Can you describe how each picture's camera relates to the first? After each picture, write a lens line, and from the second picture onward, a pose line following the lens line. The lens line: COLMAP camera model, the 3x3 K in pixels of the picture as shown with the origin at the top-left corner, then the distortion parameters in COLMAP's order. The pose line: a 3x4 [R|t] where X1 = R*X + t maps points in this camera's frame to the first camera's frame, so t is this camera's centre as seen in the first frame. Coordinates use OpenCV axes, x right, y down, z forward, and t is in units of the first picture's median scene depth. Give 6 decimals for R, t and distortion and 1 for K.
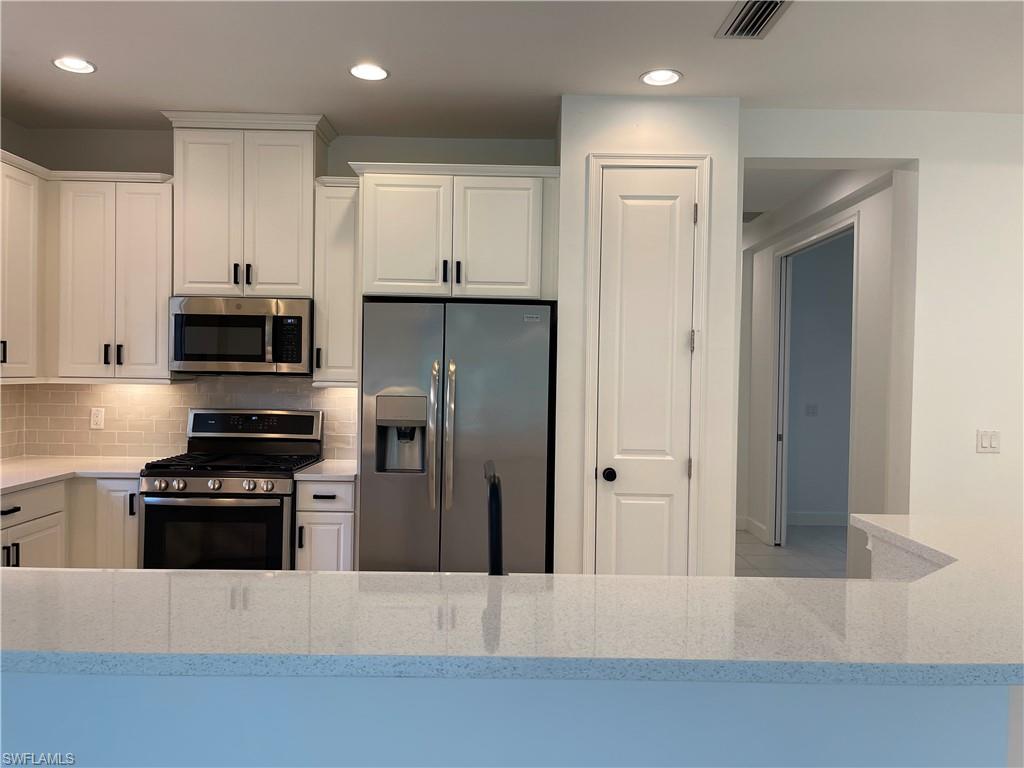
lens RADIAL K [[778.8, 0, 505.5], [0, 778.8, 386.0], [0, 0, 1]] dist [0.033585, -0.023852]
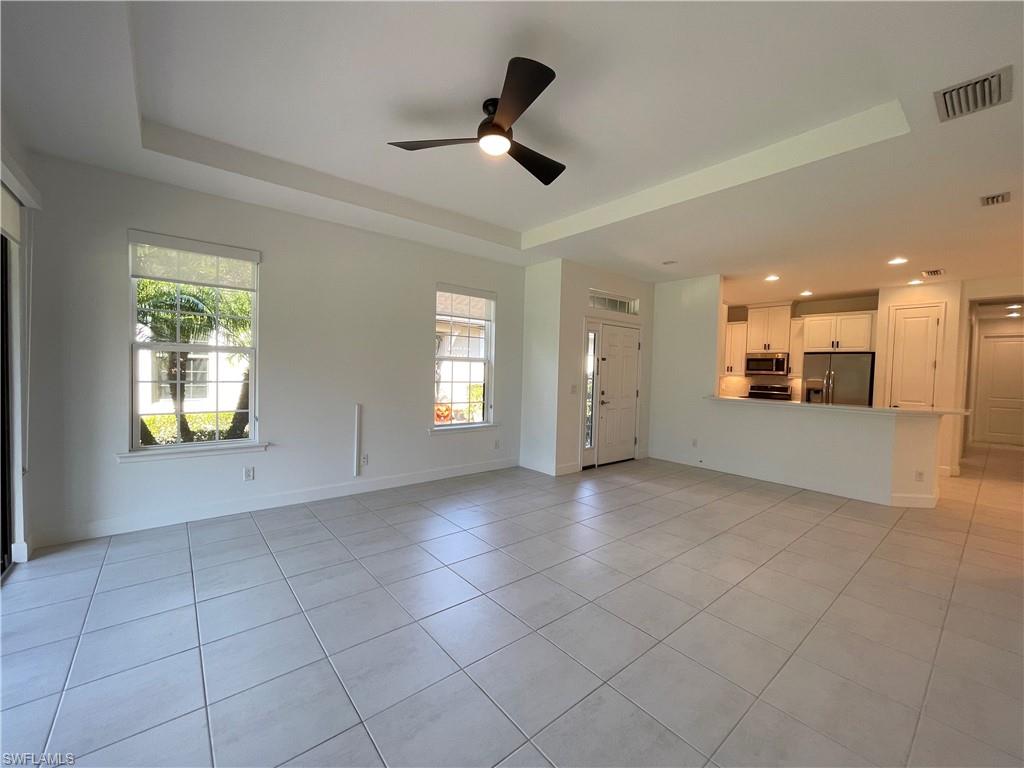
lens RADIAL K [[414.8, 0, 516.1], [0, 414.8, 382.6], [0, 0, 1]] dist [-0.000903, 0.001120]
pose [[0.646545, 0.027550, -0.762378, 0.406686], [-0.031004, 0.999471, 0.009825, 0.041992], [0.762245, 0.017285, 0.647057, -1.194971]]
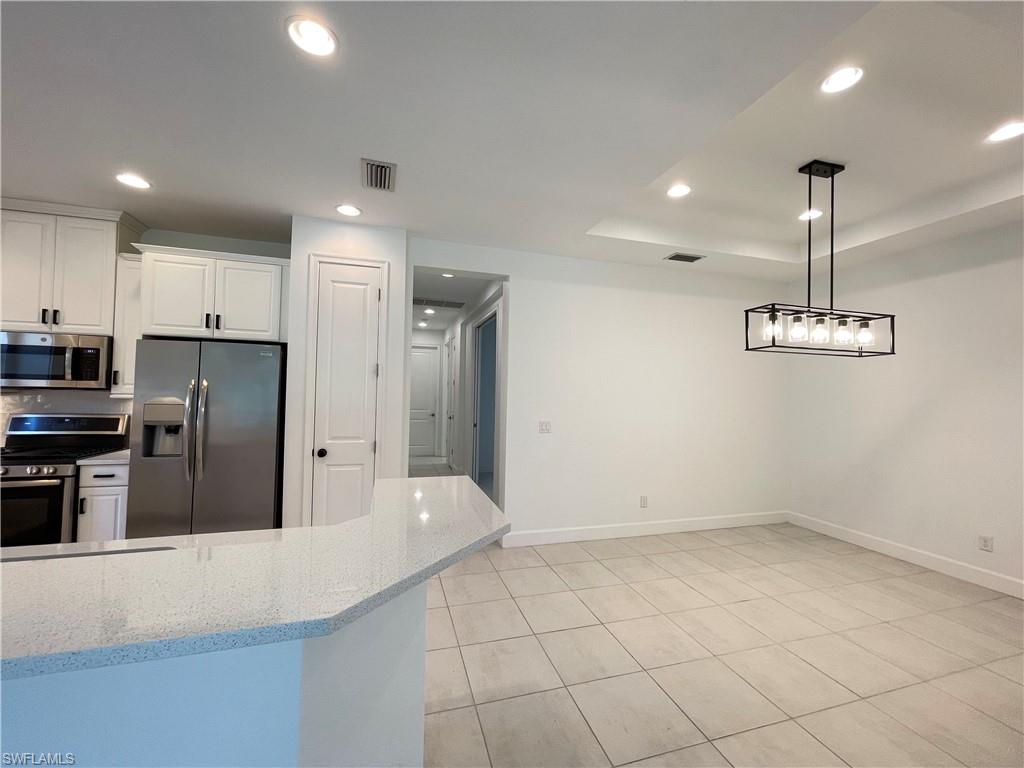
lens RADIAL K [[414.8, 0, 511.0], [0, 414.8, 381.7], [0, 0, 1]] dist [-0.000903, 0.001120]
pose [[0.957925, 0.010628, 0.286822, 0.255788], [0.000692, 0.999226, -0.039337, 0.002138], [-0.287018, 0.037880, 0.957176, 0.069022]]
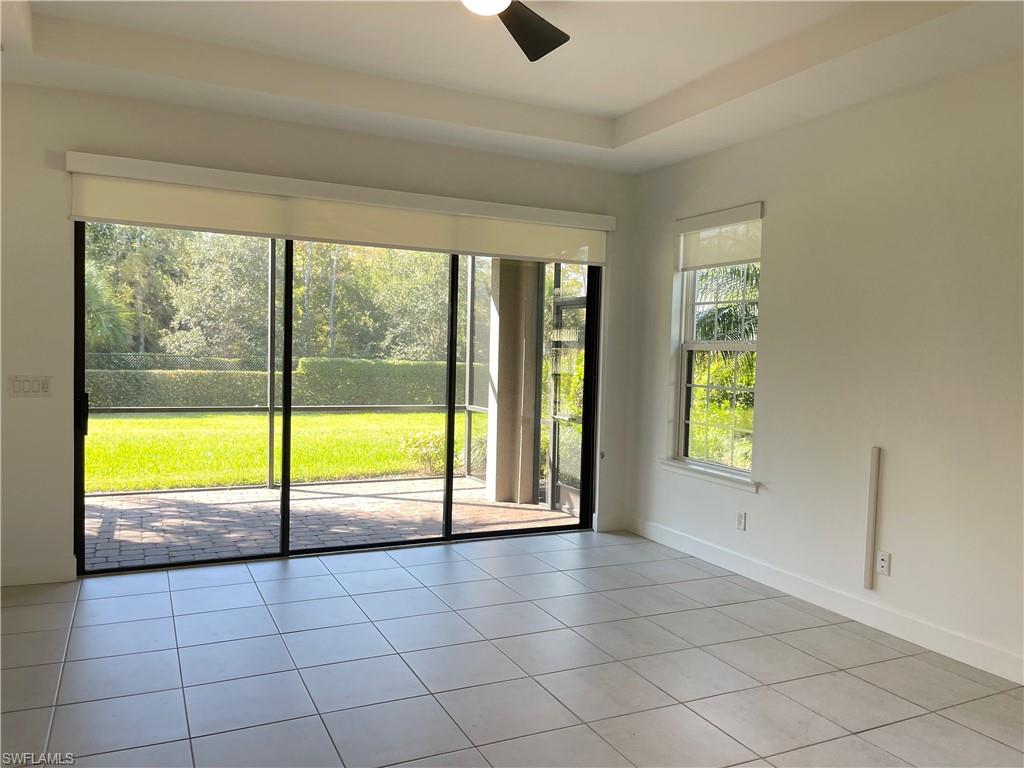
lens RADIAL K [[778.8, 0, 512.7], [0, 778.8, 385.7], [0, 0, 1]] dist [0.033585, -0.023852]
pose [[-0.898647, -0.022849, -0.438077, 0.180528], [-0.051969, 0.997155, 0.054596, 0.012018], [0.435584, 0.071829, -0.897278, -0.069883]]
